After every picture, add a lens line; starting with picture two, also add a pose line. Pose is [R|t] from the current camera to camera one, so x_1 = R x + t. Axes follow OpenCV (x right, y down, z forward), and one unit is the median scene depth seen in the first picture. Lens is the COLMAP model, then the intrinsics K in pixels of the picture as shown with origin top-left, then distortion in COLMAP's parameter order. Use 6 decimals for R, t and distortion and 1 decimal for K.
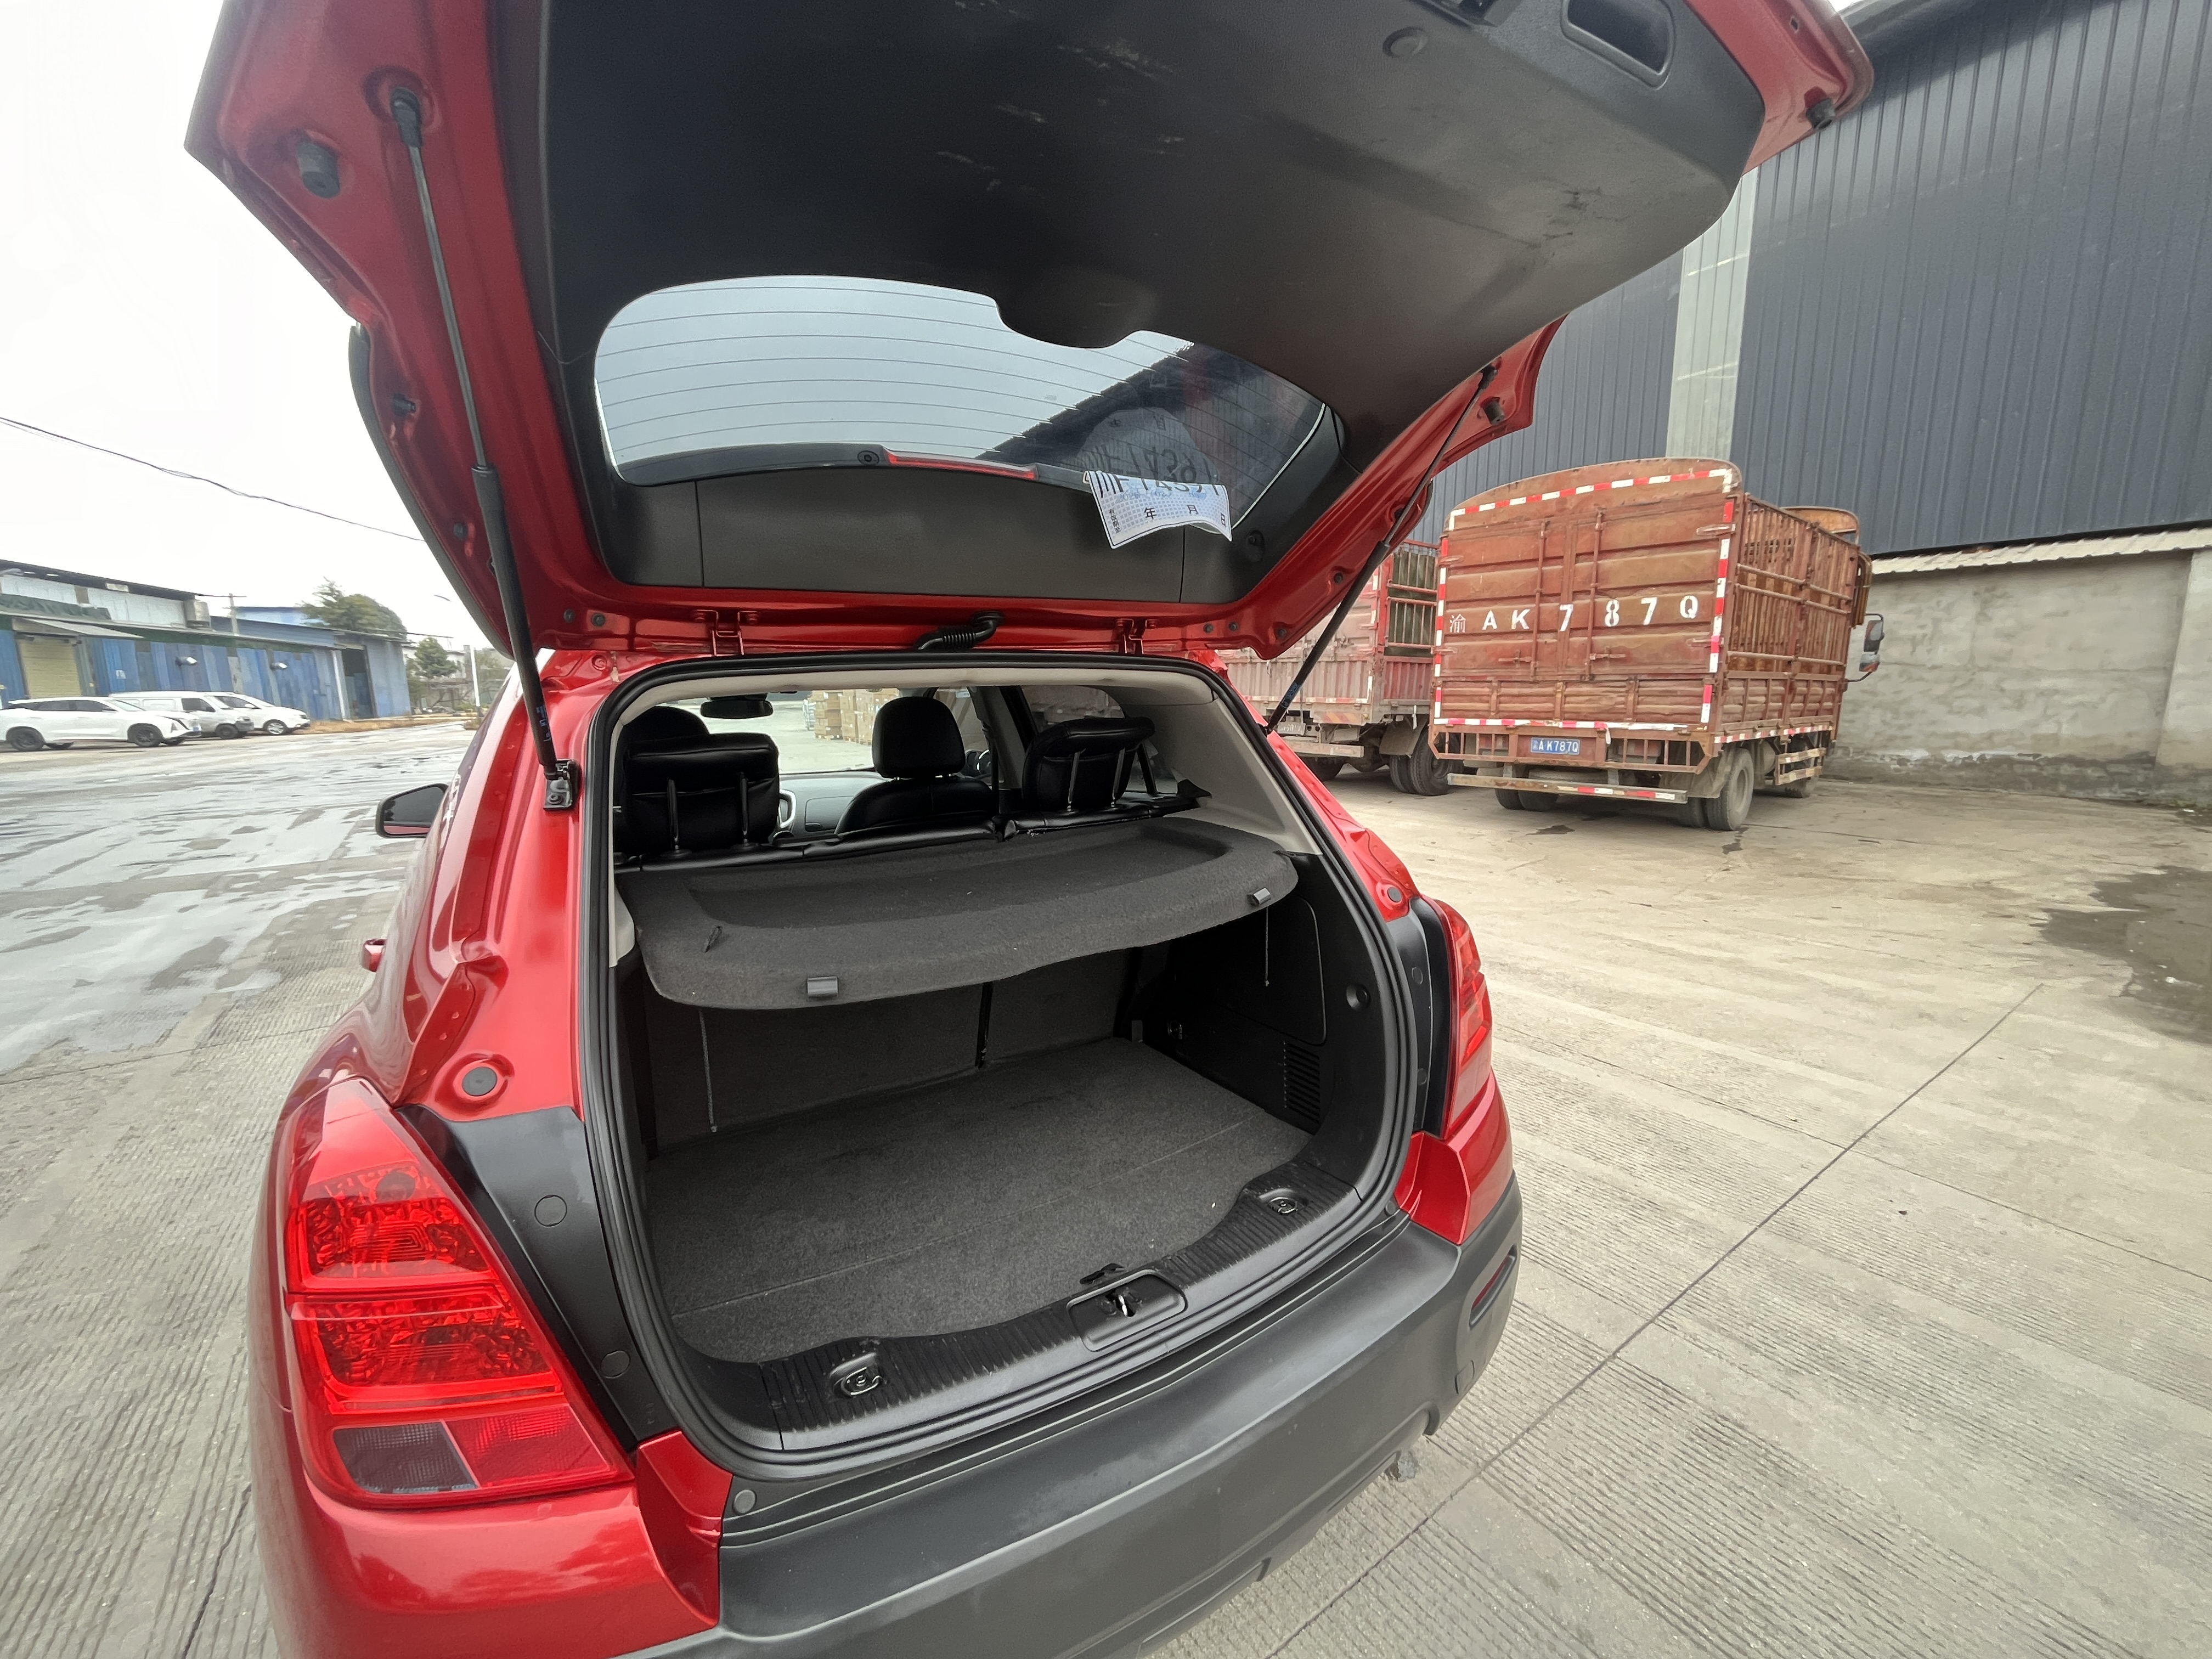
lens RADIAL K [[900.6, 0, 1095.9], [0, 900.6, 830.2], [0, 0, 1]] dist [-0.001958, 0.000290]
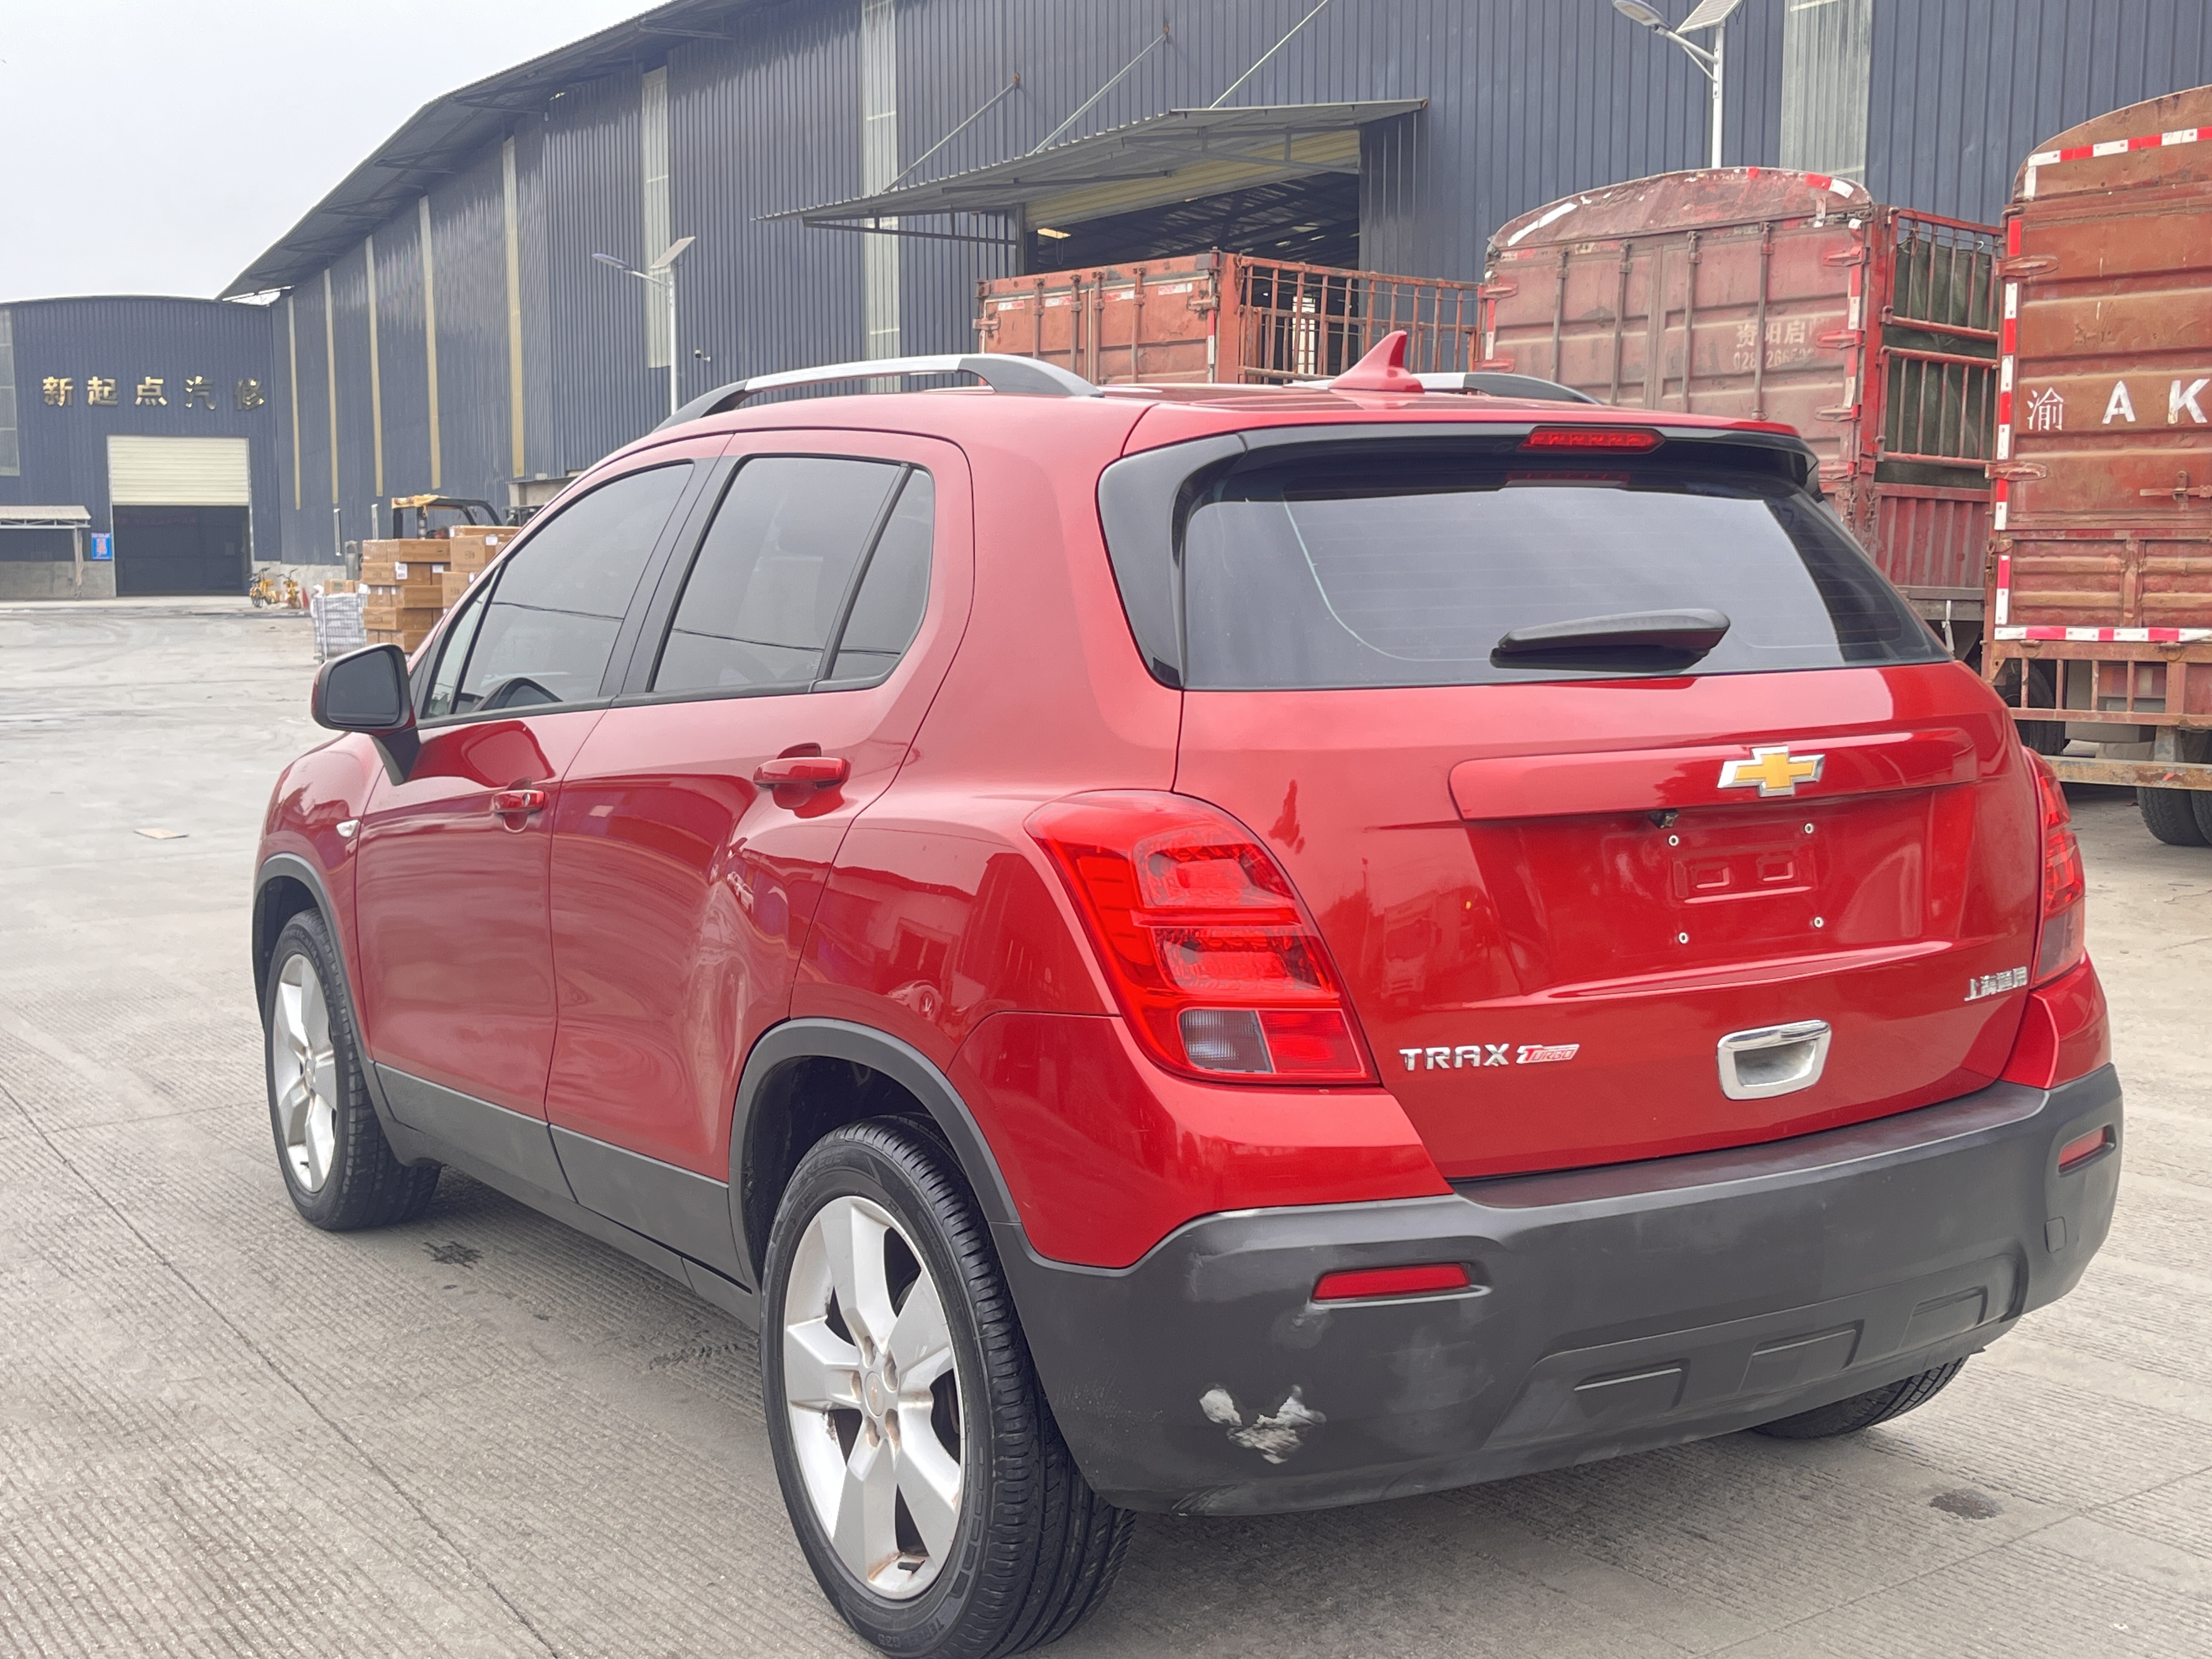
lens RADIAL K [[2605.0, 0, 1112.2], [0, 2605.0, 833.9], [0, 0, 1]] dist [0.021315, 0.037908]
pose [[0.999348, 0.009266, 0.034903, -0.093496], [-0.007172, 0.998193, -0.059661, 0.055217], [-0.035393, 0.059372, 0.997608, -0.238253]]
